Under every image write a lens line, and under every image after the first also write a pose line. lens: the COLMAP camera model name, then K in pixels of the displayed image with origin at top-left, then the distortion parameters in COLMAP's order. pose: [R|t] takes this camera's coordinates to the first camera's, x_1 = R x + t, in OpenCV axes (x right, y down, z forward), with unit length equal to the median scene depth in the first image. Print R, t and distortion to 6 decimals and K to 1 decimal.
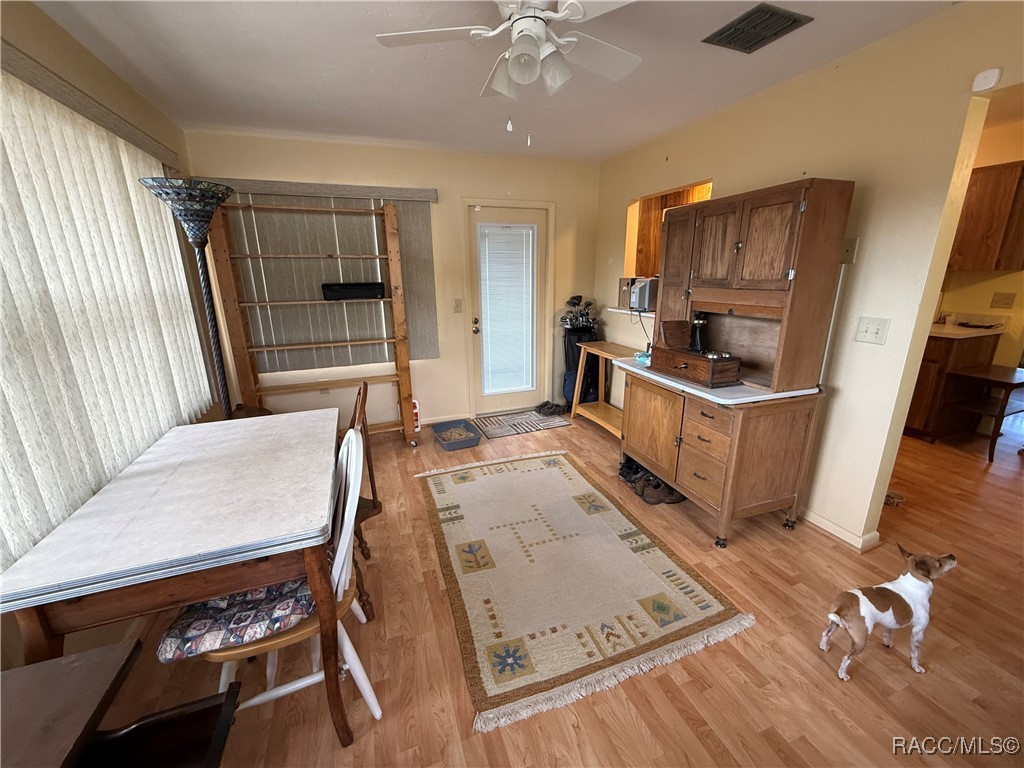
lens RADIAL K [[409.0, 0, 508.8], [0, 409.0, 383.9], [0, 0, 1]] dist [-0.001832, -0.000090]
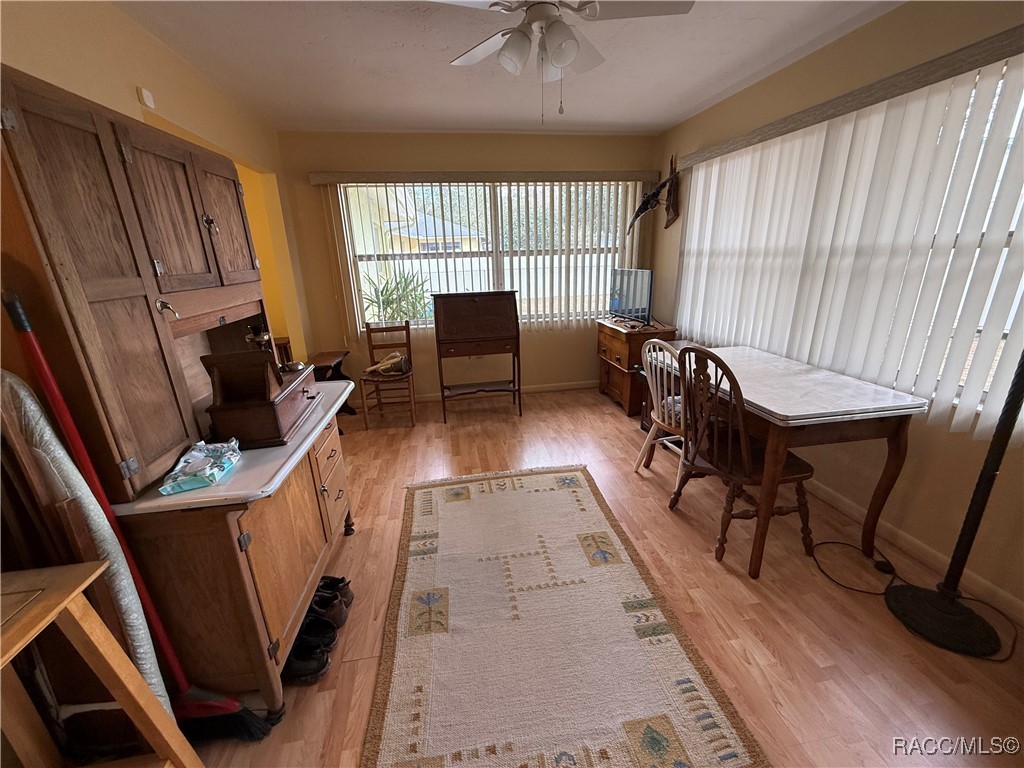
lens RADIAL K [[409.0, 0, 508.8], [0, 409.0, 383.9], [0, 0, 1]] dist [-0.001832, -0.000090]
pose [[-0.981812, -0.016726, 0.189118, -0.049486], [0.089753, 0.836885, 0.539971, -0.411979], [-0.167301, 0.547124, -0.820162, 1.530511]]
